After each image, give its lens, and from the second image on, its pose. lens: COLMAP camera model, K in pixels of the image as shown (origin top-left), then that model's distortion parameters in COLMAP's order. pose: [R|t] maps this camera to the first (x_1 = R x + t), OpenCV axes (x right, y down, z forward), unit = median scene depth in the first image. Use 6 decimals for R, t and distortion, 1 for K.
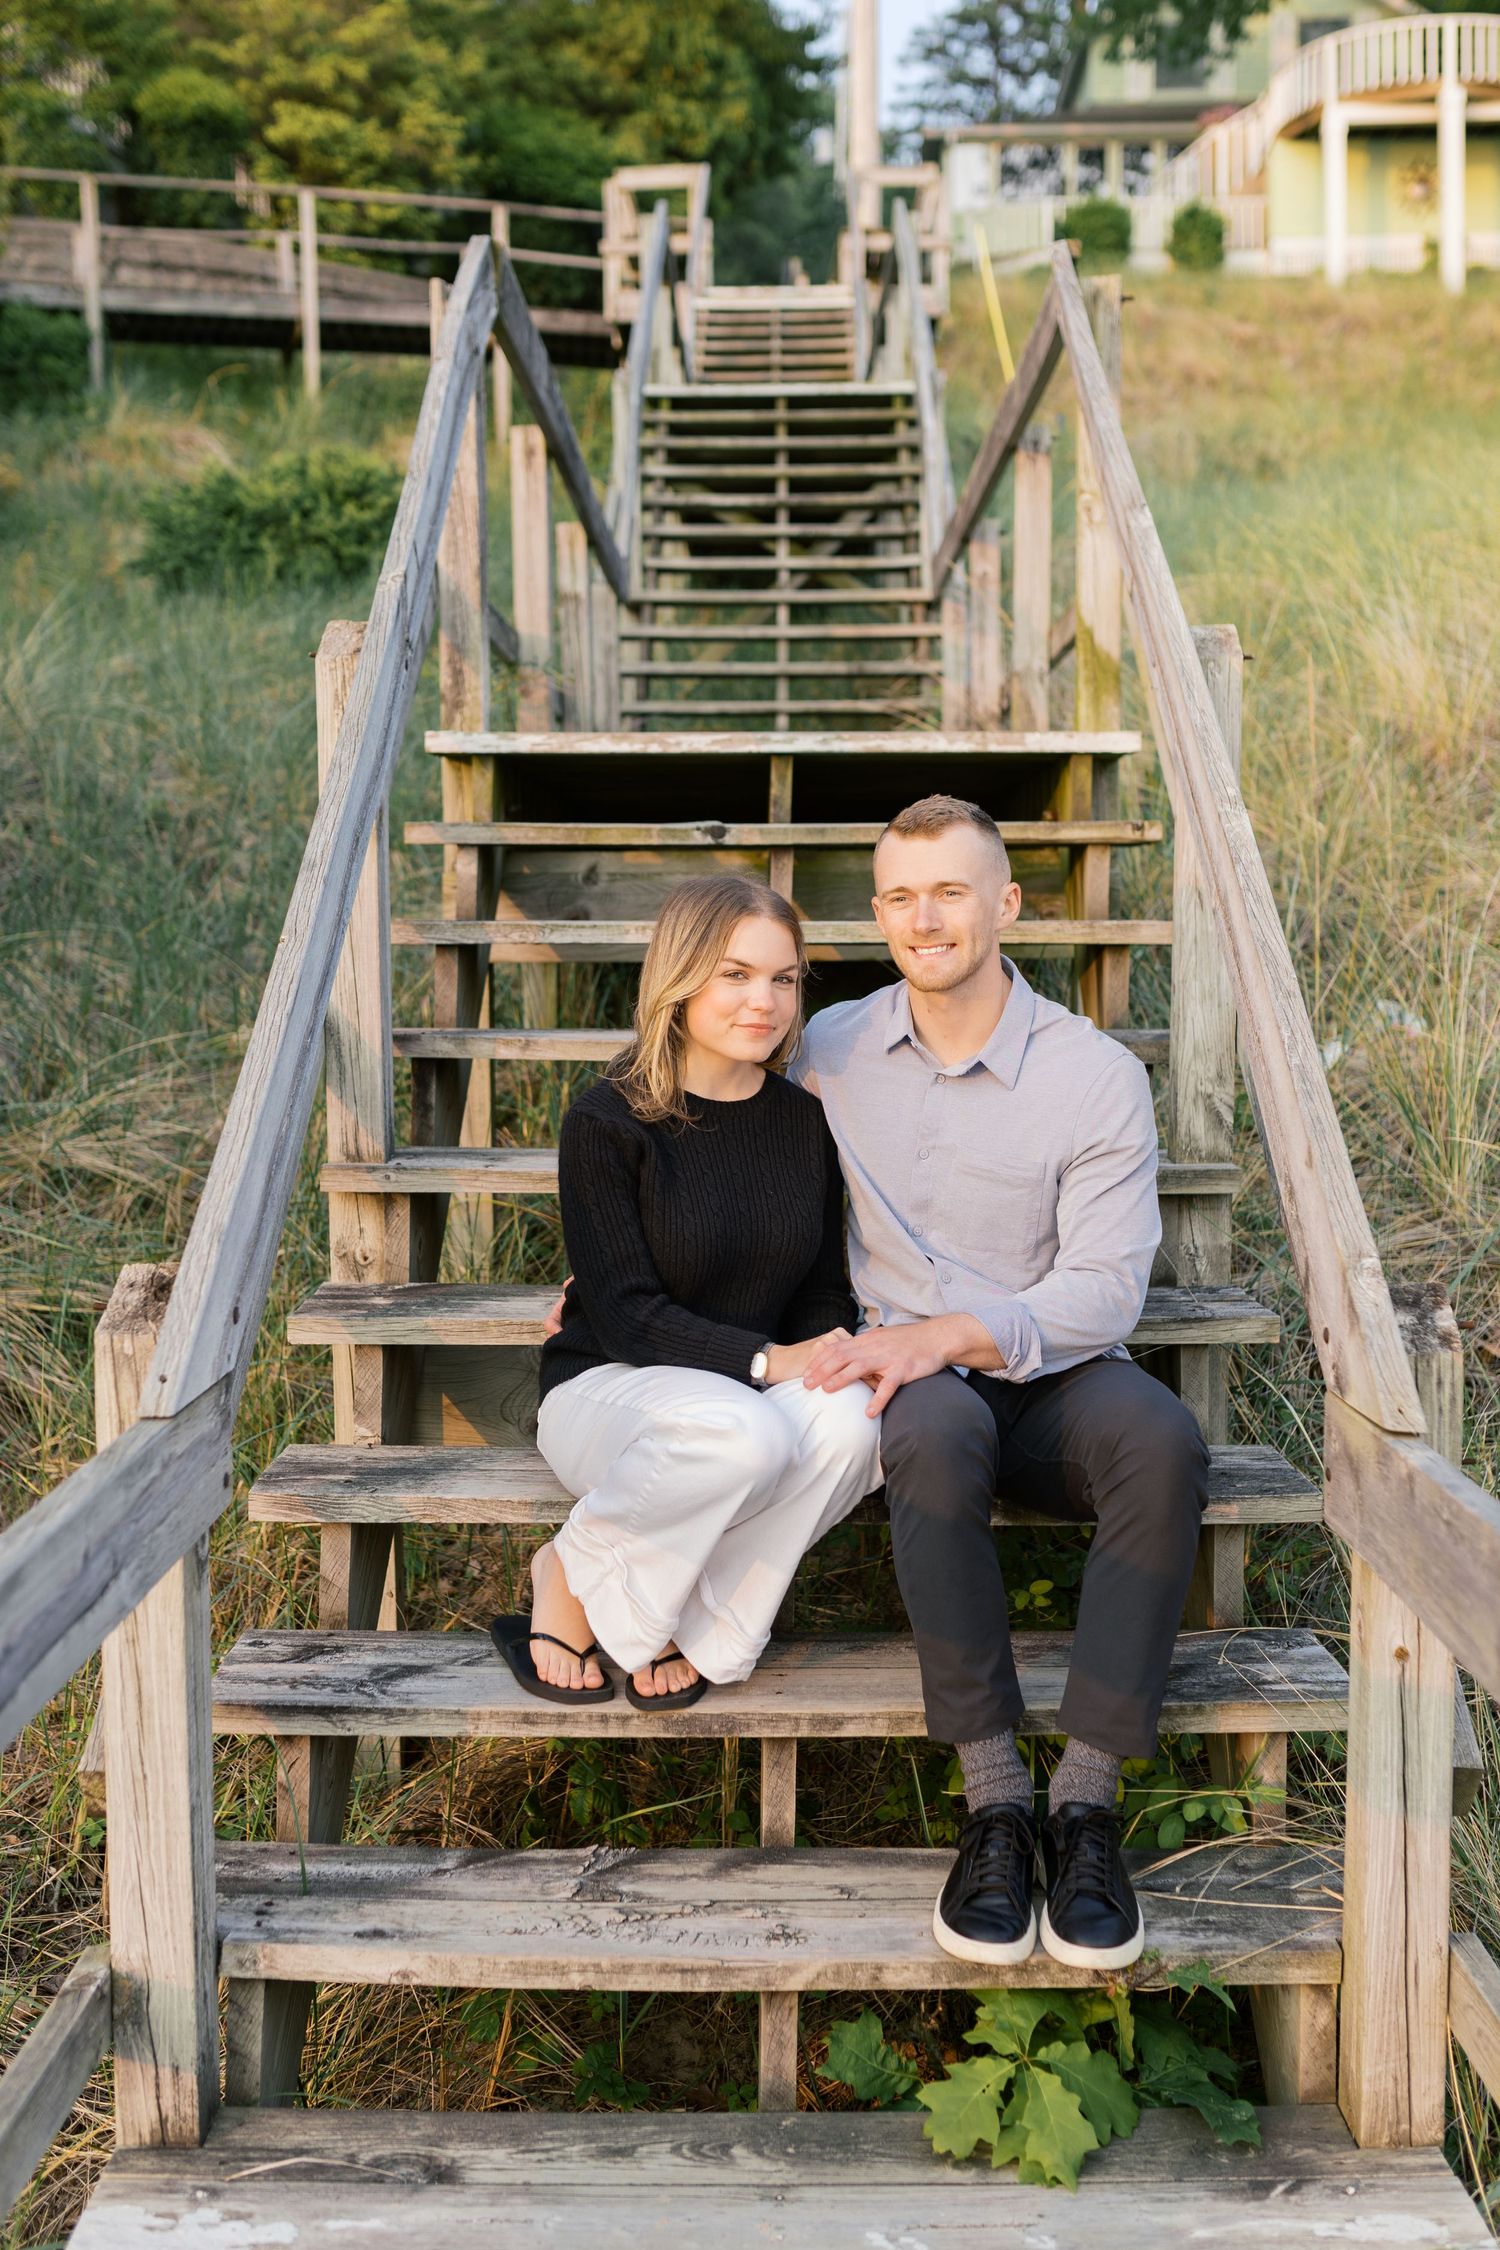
lens RADIAL K [[2221.3, 0, 744.0], [0, 2221.3, 1089.8], [0, 0, 1]] dist [-0.004017, 0.005632]
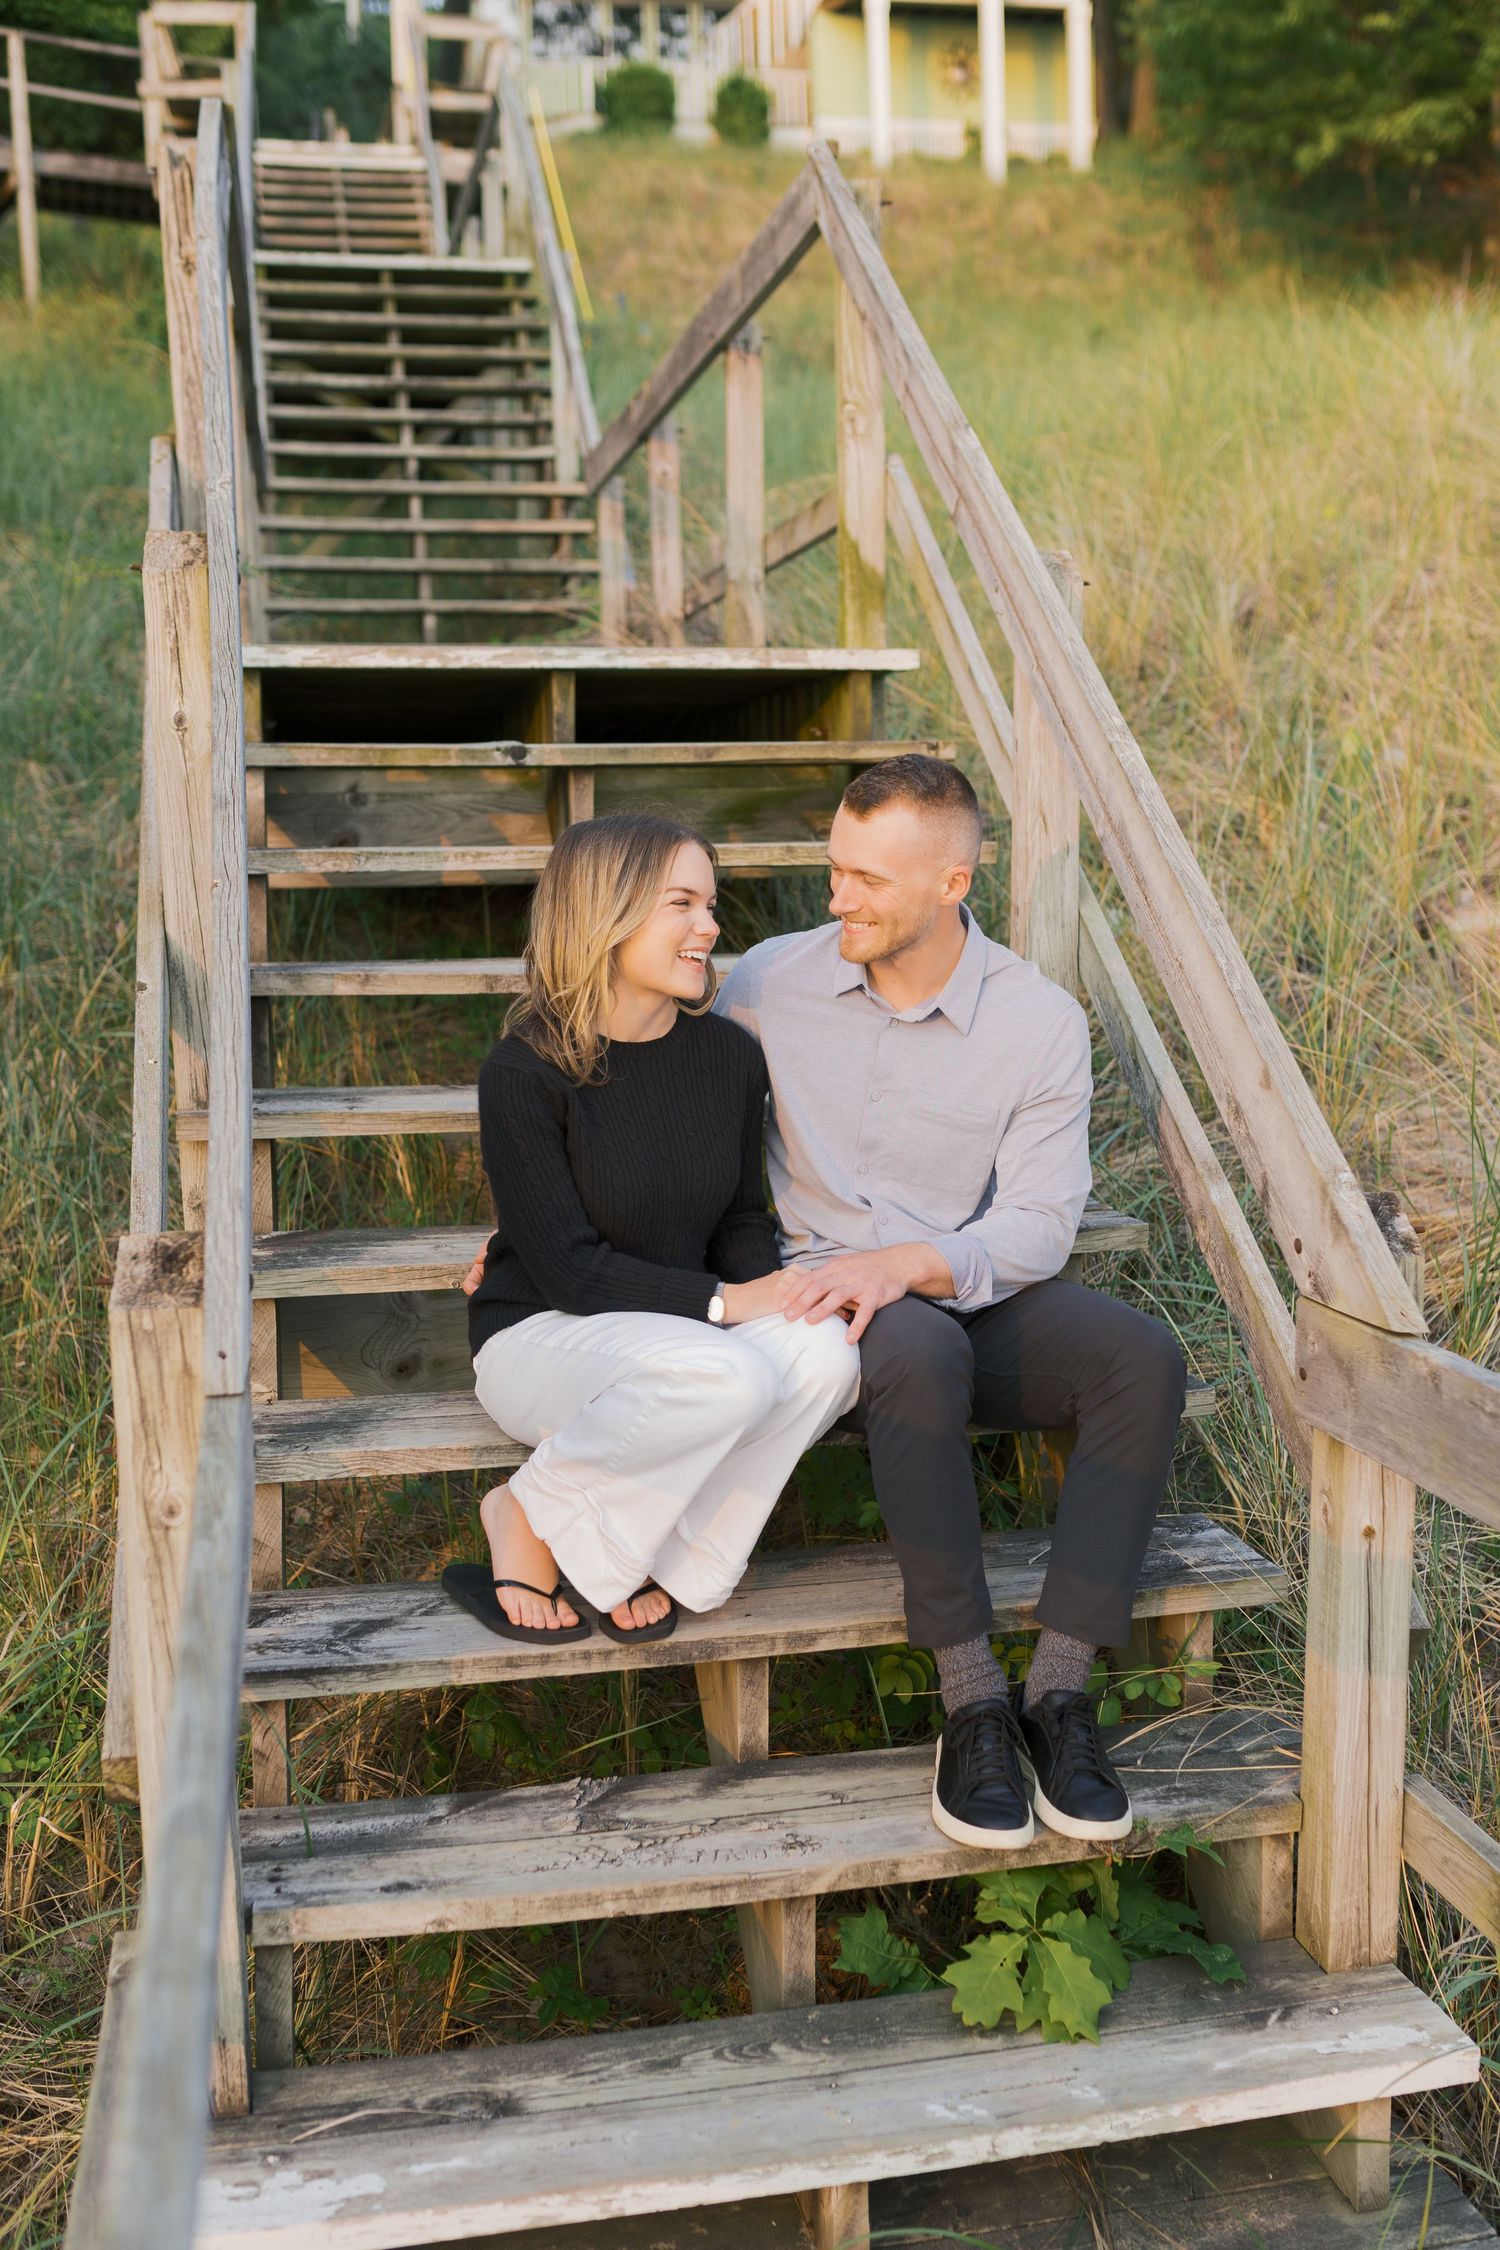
lens RADIAL K [[2245.6, 0, 751.9], [0, 2245.6, 1186.1], [0, 0, 1]] dist [-0.002532, -0.002262]
pose [[0.974879, -0.045409, 0.218057, -0.160152], [0.025991, 0.995502, 0.091109, -0.016426], [-0.221214, -0.083152, 0.971674, 0.005911]]
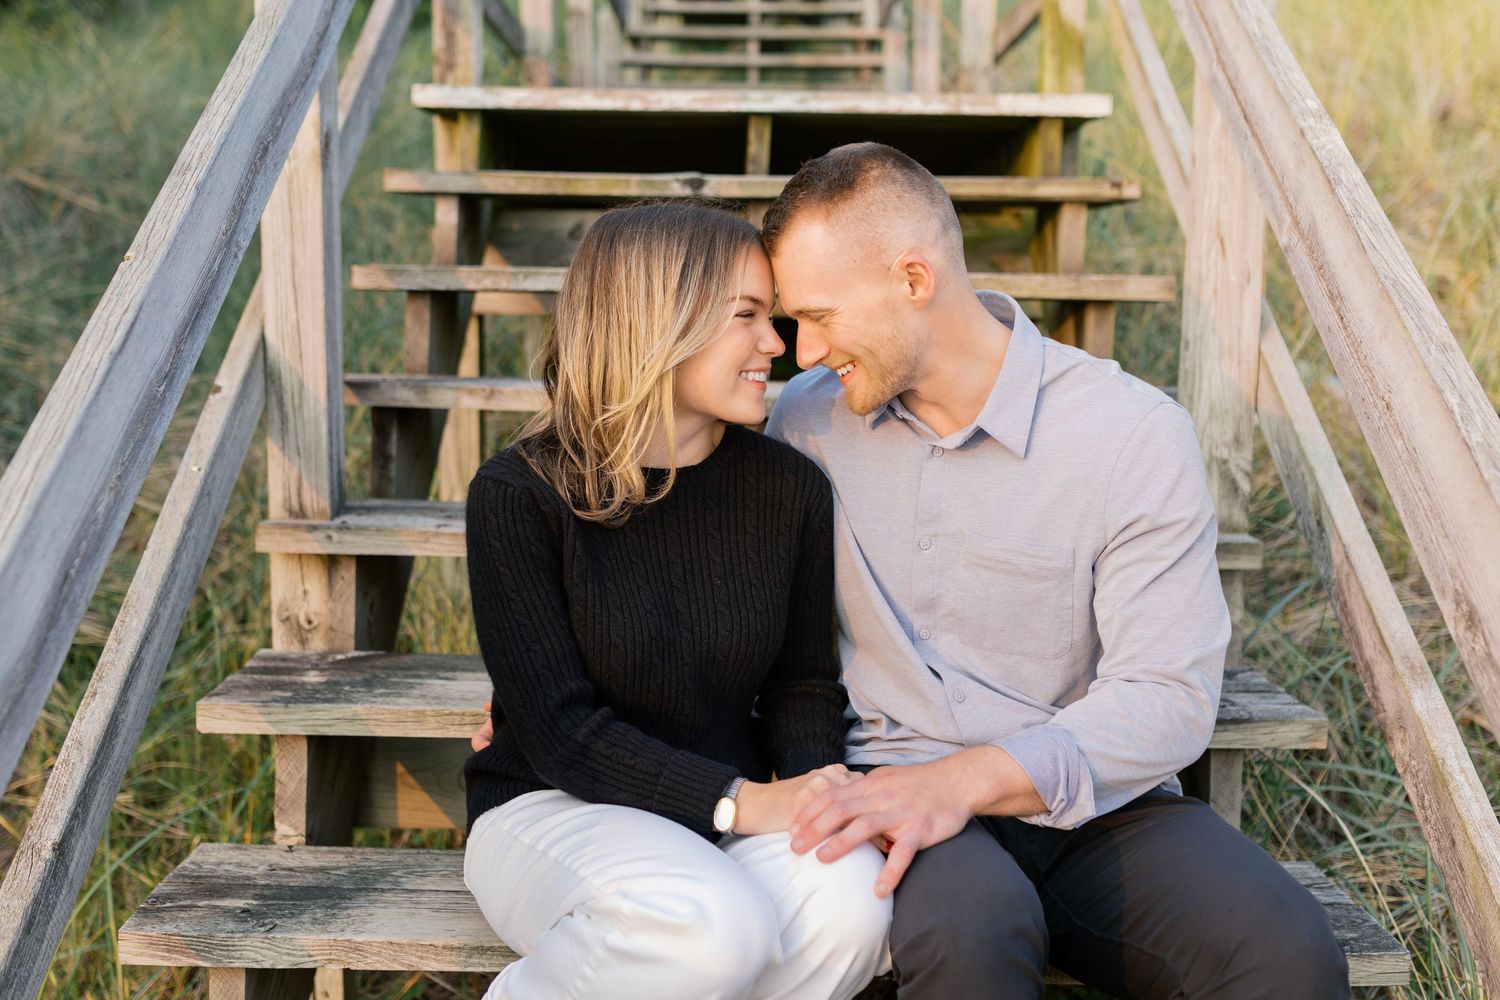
lens RADIAL K [[1480.9, 0, 722.2], [0, 1480.9, 477.4], [0, 0, 1]] dist [-0.004017, 0.005632]
pose [[0.999887, 0.014340, 0.004542, -0.001494], [-0.014507, 0.999126, 0.039202, -0.011621], [-0.003976, -0.039263, 0.999221, 0.387205]]
